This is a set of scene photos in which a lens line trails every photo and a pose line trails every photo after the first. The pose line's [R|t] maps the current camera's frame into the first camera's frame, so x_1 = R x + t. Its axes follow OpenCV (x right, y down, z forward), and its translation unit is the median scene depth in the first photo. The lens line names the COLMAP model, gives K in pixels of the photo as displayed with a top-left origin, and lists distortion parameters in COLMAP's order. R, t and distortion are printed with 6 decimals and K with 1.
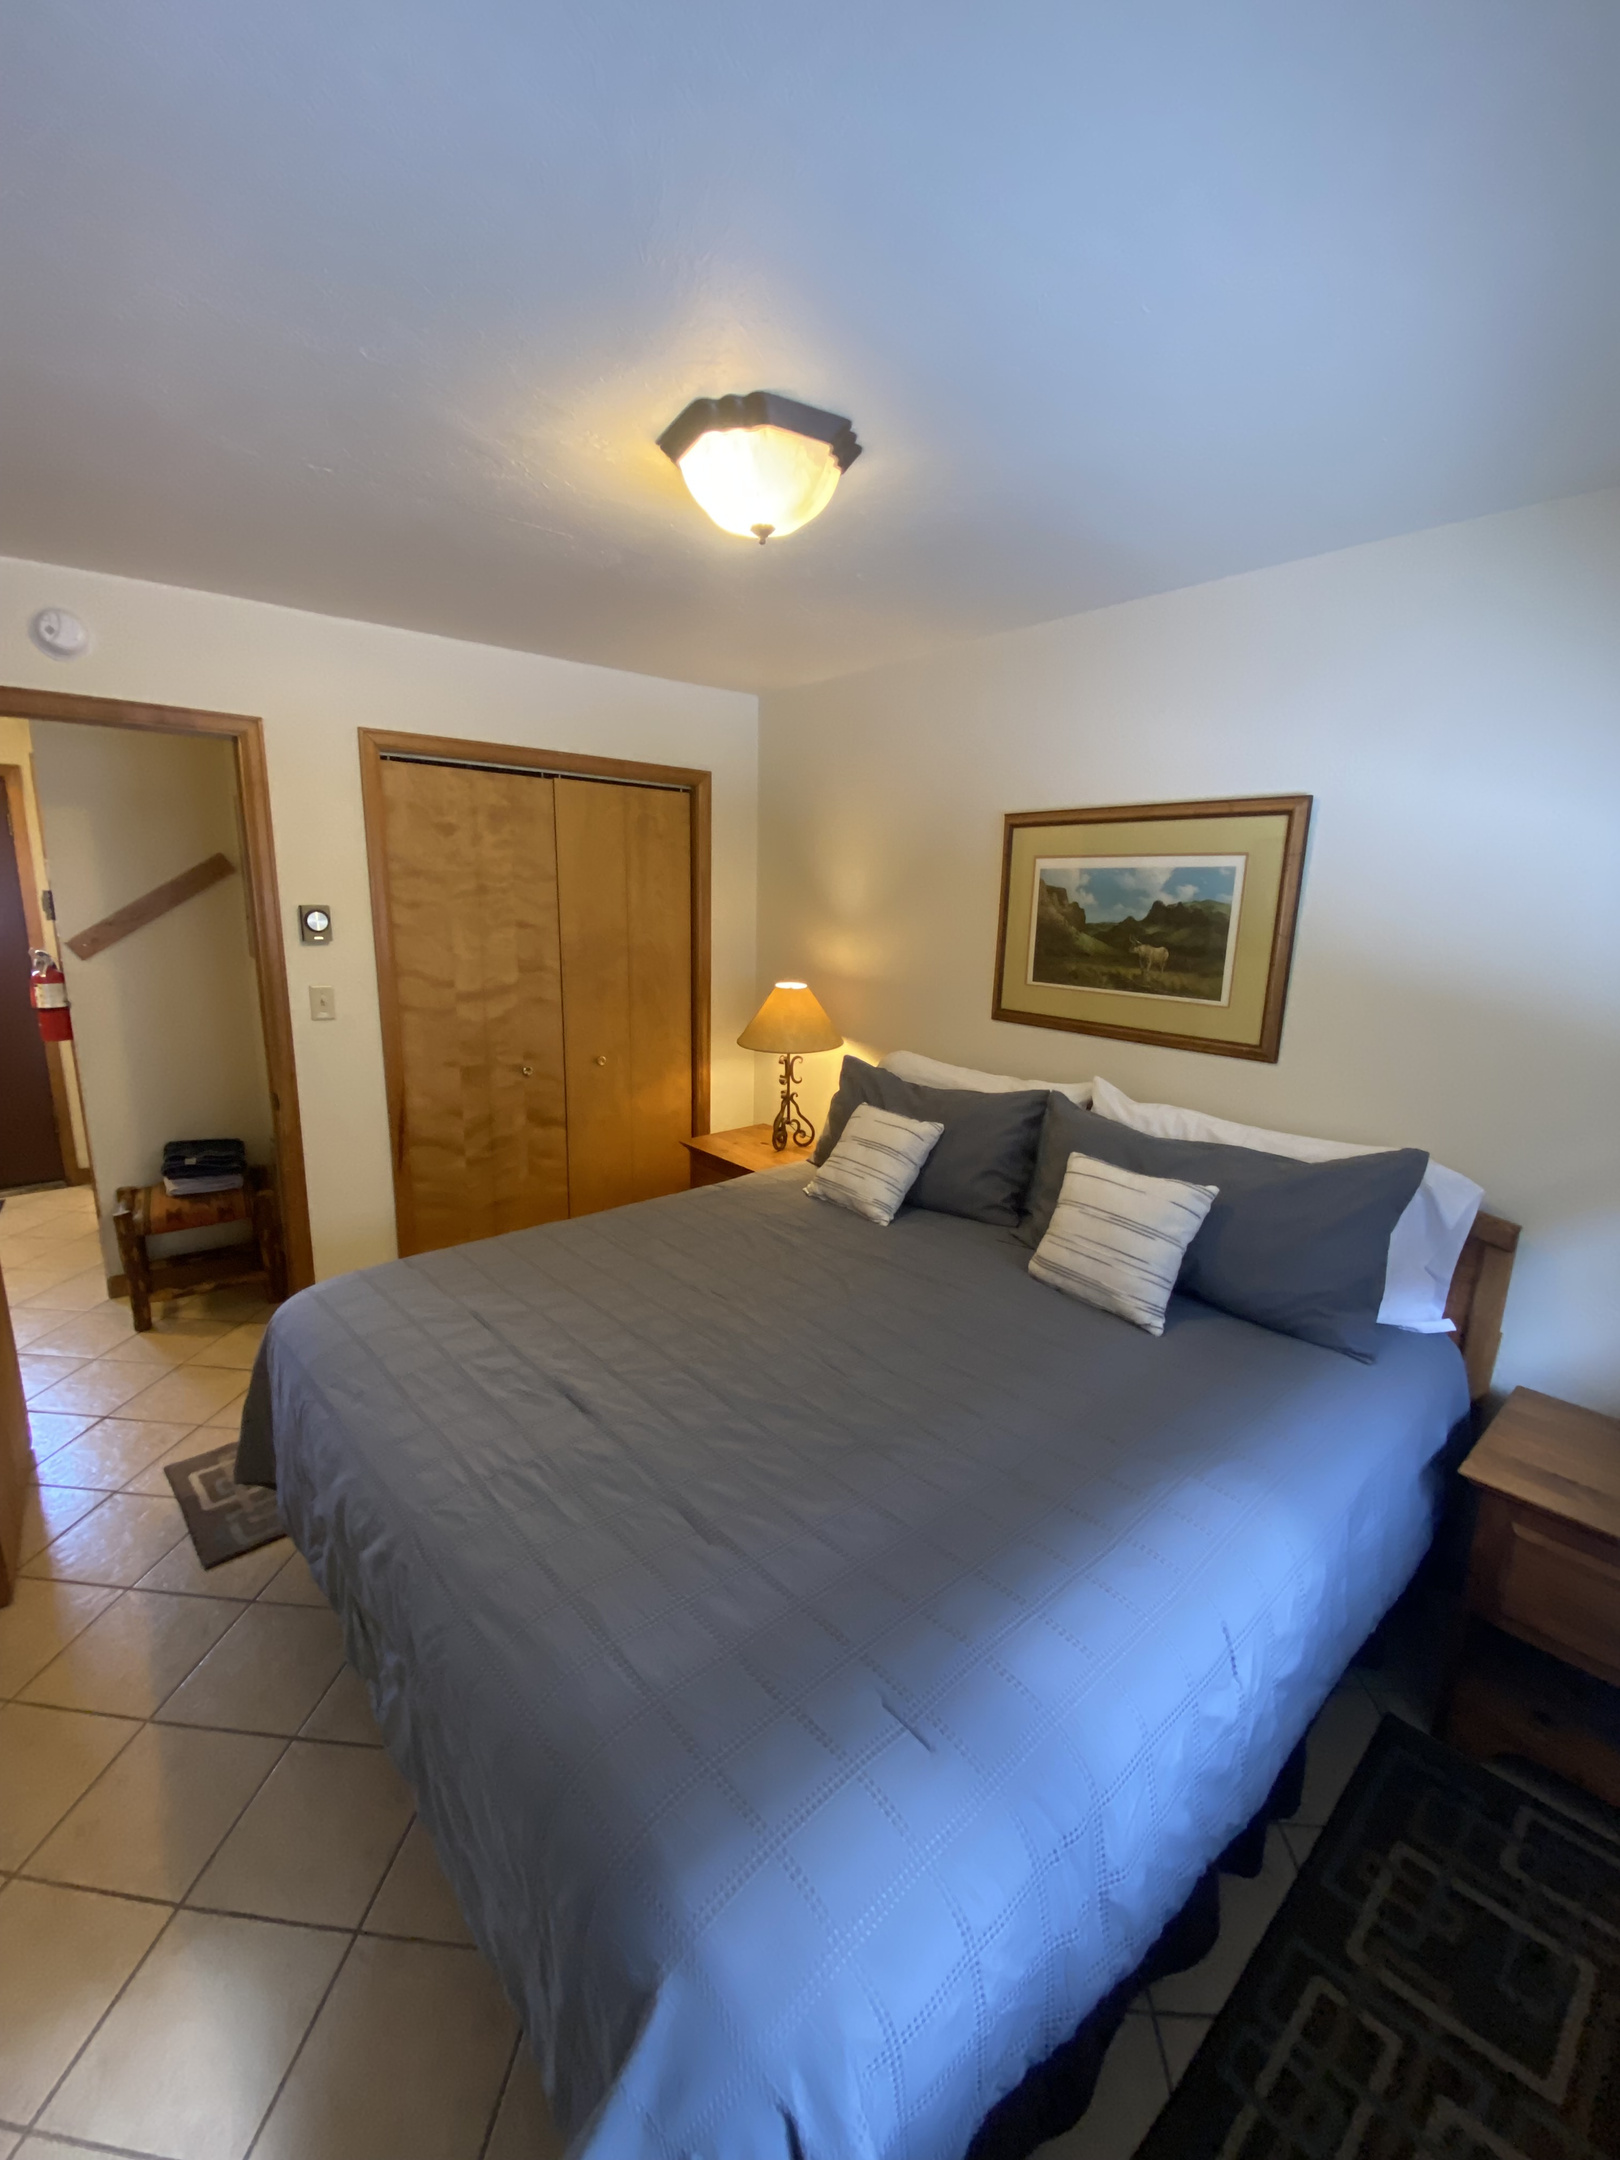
lens RADIAL K [[882.6, 0, 804.3], [0, 882.6, 1079.9], [0, 0, 1]] dist [-0.000395, -0.000106]
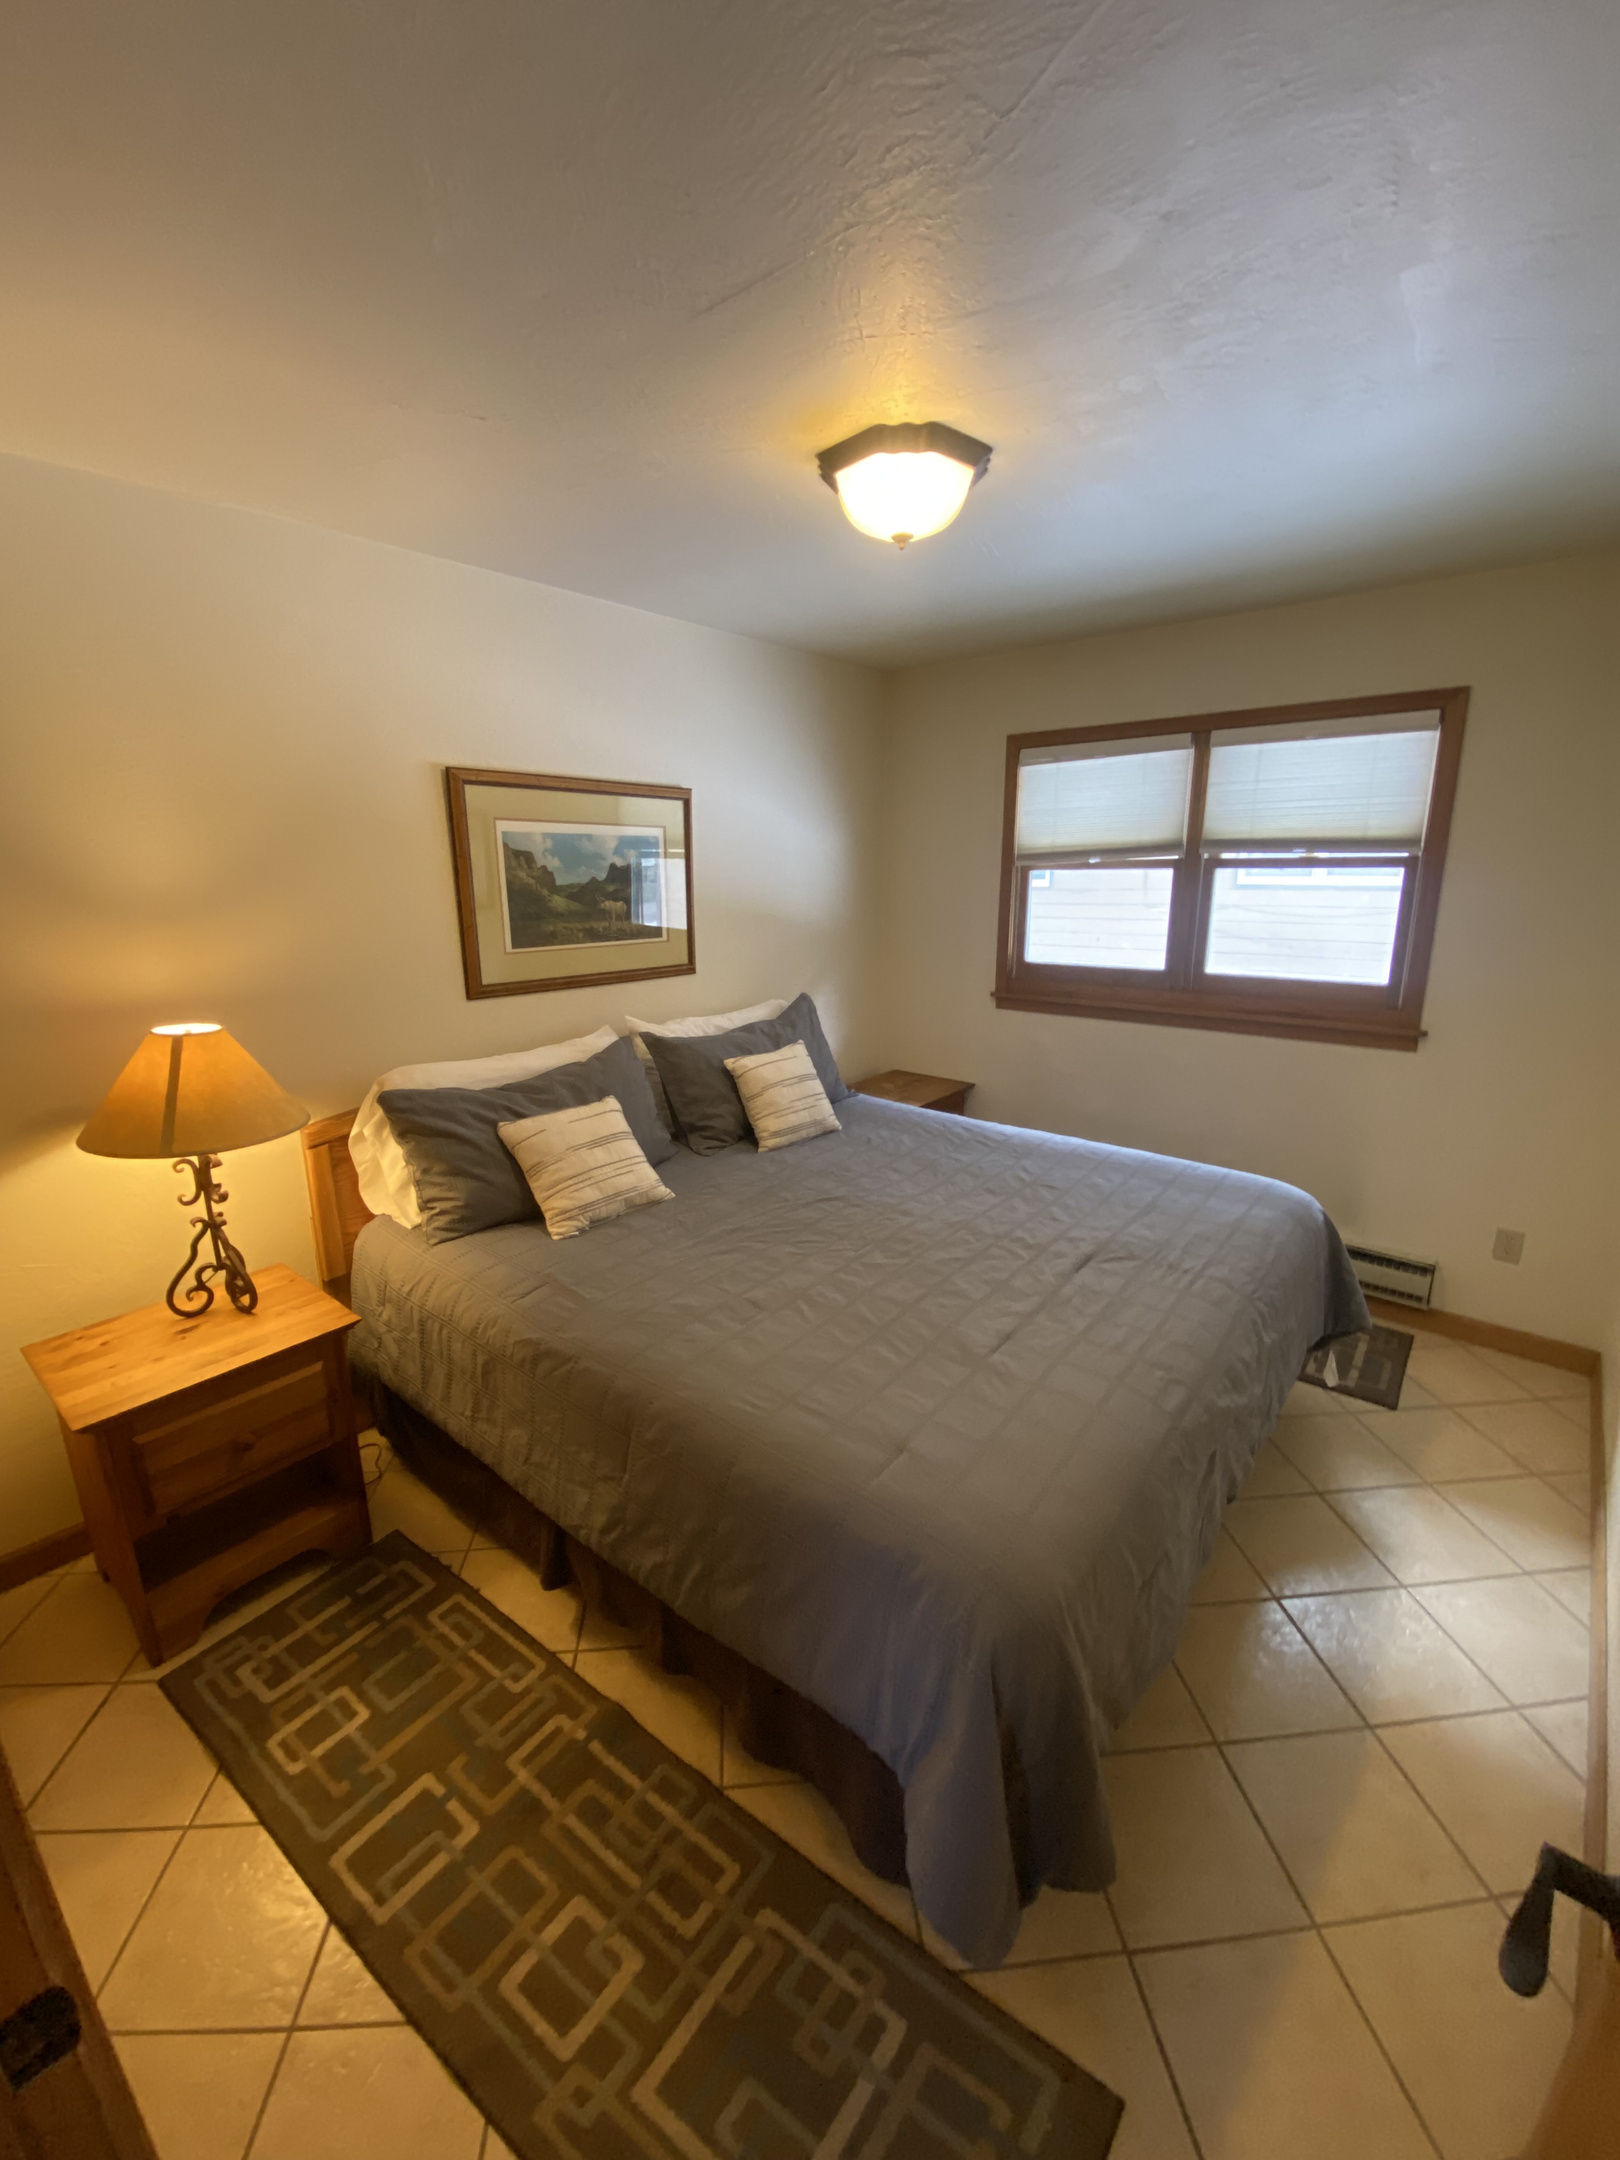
lens RADIAL K [[882.6, 0, 805.7], [0, 882.6, 1088.0], [0, 0, 1]] dist [-0.000395, -0.000106]
pose [[-0.205695, -0.254120, 0.945046, -0.815369], [0.199538, 0.934519, 0.294720, -0.203618], [-0.958057, 0.249195, -0.141519, 0.927744]]
